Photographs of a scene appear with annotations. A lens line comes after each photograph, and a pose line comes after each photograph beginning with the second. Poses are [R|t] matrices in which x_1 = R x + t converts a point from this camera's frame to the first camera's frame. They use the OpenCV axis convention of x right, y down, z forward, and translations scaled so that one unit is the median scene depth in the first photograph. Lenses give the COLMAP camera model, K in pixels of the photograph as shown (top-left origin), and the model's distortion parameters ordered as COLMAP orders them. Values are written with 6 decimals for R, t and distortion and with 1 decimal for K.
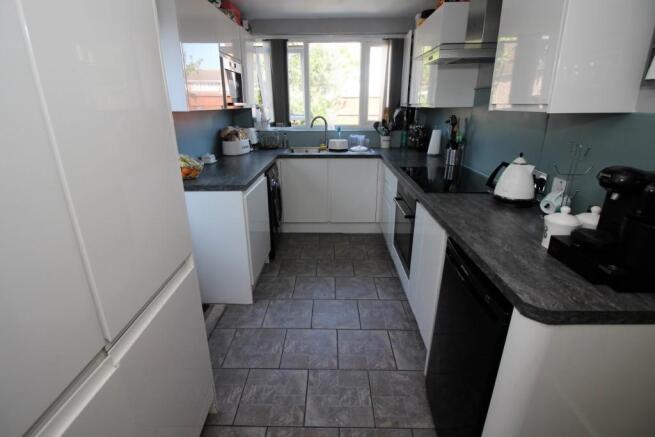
lens RADIAL K [[304.5, 0, 329.4], [0, 304.5, 211.3], [0, 0, 1]] dist [0.001731, -0.014305]
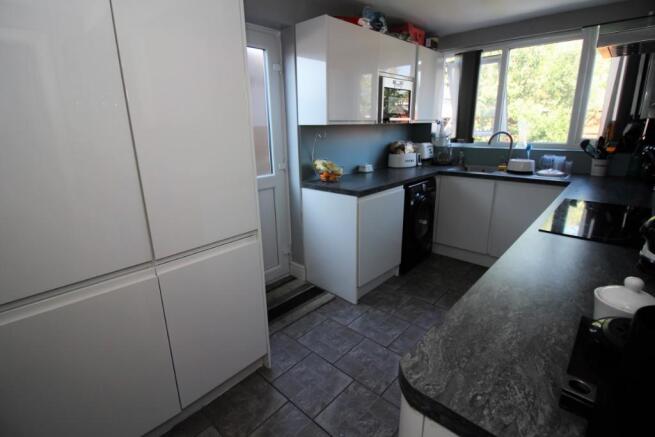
lens RADIAL K [[304.5, 0, 329.4], [0, 304.5, 211.3], [0, 0, 1]] dist [0.001731, -0.014305]
pose [[0.754684, 0.168357, -0.634120, 0.180248], [-0.202143, 0.979164, 0.019388, -0.008970], [0.624171, 0.113551, 0.772992, 0.052852]]
